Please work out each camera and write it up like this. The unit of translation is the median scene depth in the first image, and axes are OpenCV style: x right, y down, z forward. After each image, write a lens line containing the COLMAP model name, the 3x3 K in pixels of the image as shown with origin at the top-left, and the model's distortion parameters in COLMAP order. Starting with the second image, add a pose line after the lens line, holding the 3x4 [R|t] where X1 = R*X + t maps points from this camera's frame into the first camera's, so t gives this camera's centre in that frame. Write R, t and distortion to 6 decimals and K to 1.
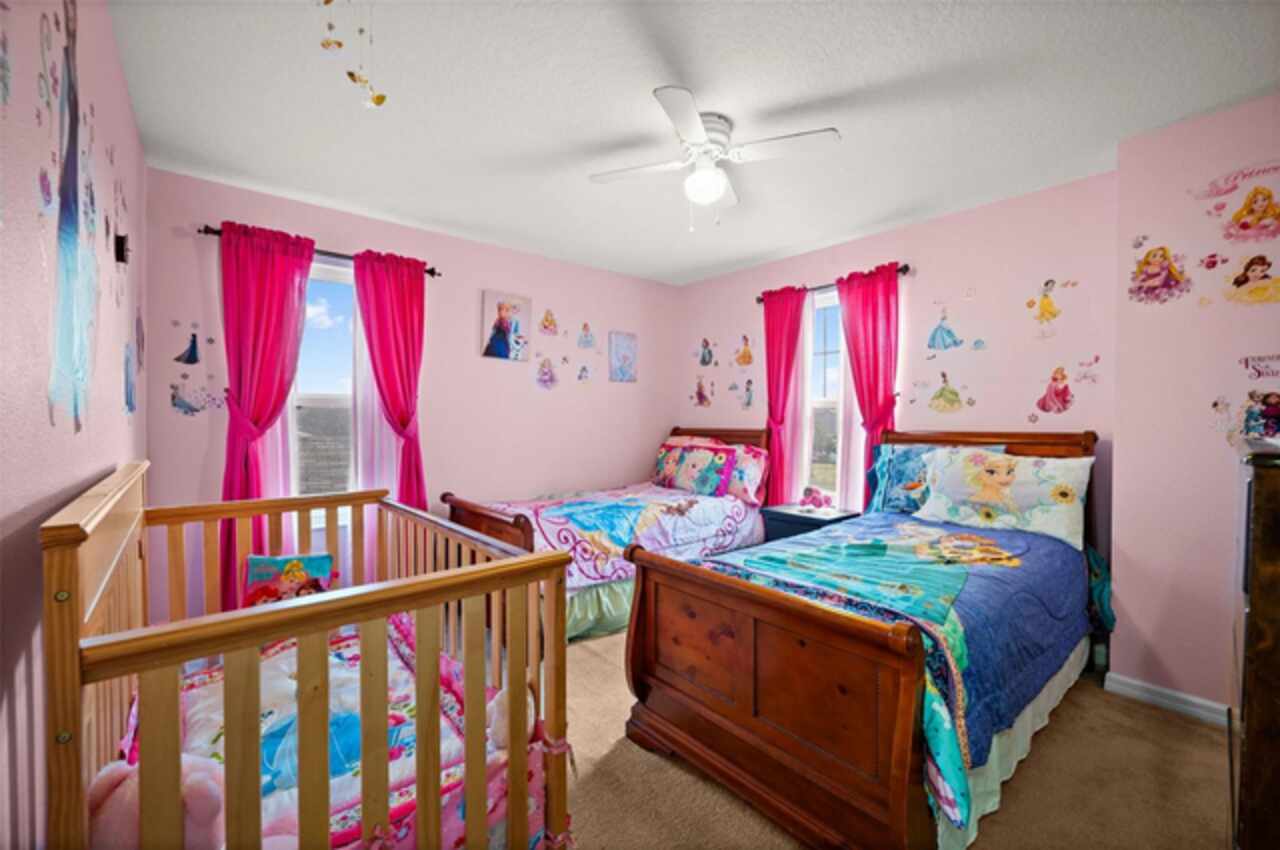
lens RADIAL K [[525.9, 0, 641.1], [0, 525.9, 428.3], [0, 0, 1]] dist [-0.002058, -0.000194]
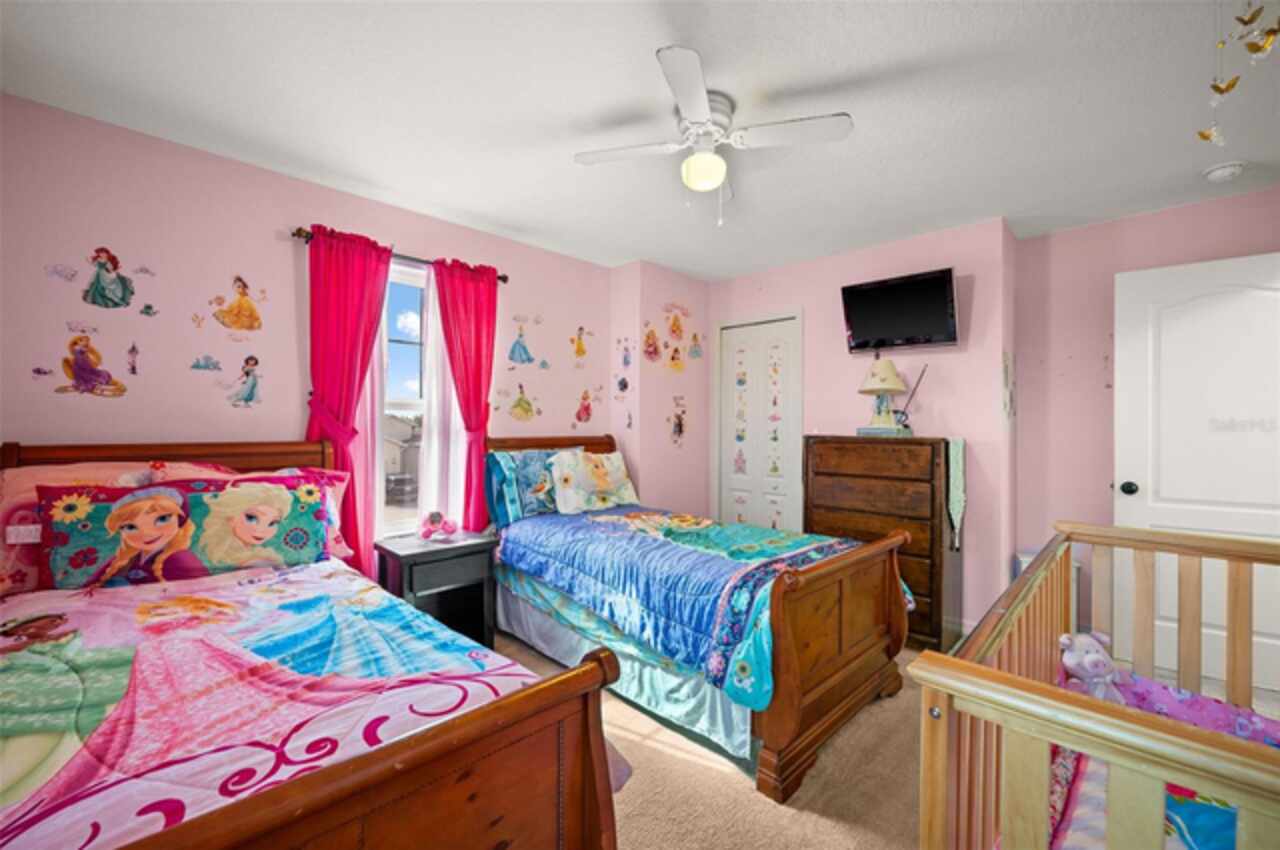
lens RADIAL K [[525.9, 0, 640.5], [0, 525.9, 423.9], [0, 0, 1]] dist [-0.002058, -0.000194]
pose [[-0.089515, 0.008059, 0.995953, -0.550660], [0.013263, 0.999888, -0.006899, -0.011333], [-0.995897, 0.012592, -0.089612, 0.847530]]
